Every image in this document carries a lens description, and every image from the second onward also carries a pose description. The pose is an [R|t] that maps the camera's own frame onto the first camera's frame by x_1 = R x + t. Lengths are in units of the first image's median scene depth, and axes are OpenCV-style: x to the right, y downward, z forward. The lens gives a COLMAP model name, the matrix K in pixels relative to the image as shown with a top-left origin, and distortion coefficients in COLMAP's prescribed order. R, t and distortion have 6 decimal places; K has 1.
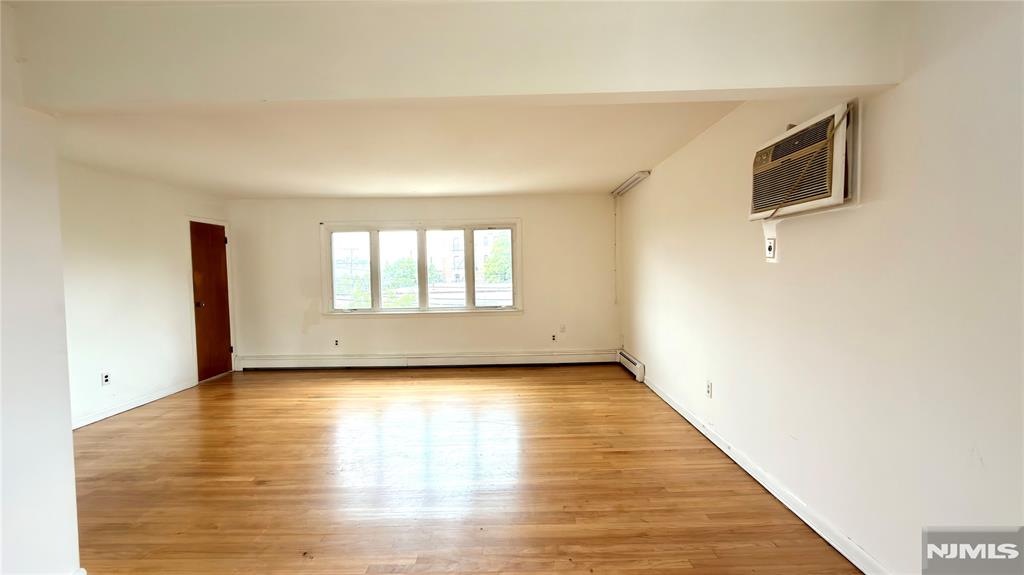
lens RADIAL K [[408.9, 0, 509.3], [0, 408.9, 289.0], [0, 0, 1]] dist [-0.003430, -0.000194]
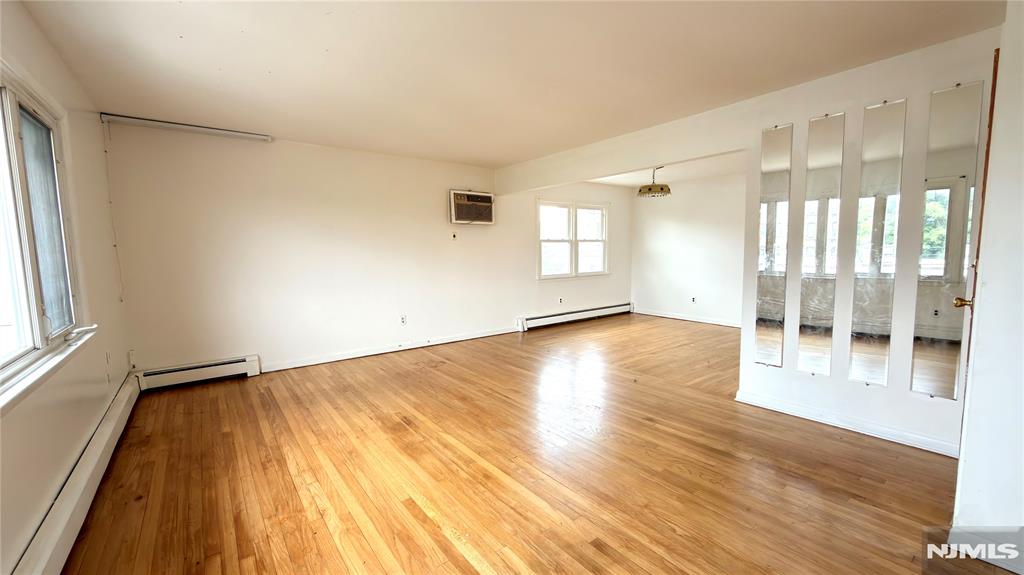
lens RADIAL K [[408.9, 0, 508.8], [0, 408.9, 287.1], [0, 0, 1]] dist [-0.003430, -0.000194]
pose [[-0.609235, -0.052014, 0.791282, -1.233921], [0.056016, 0.992531, 0.108372, -0.040586], [-0.791009, 0.110349, -0.601771, 1.931261]]
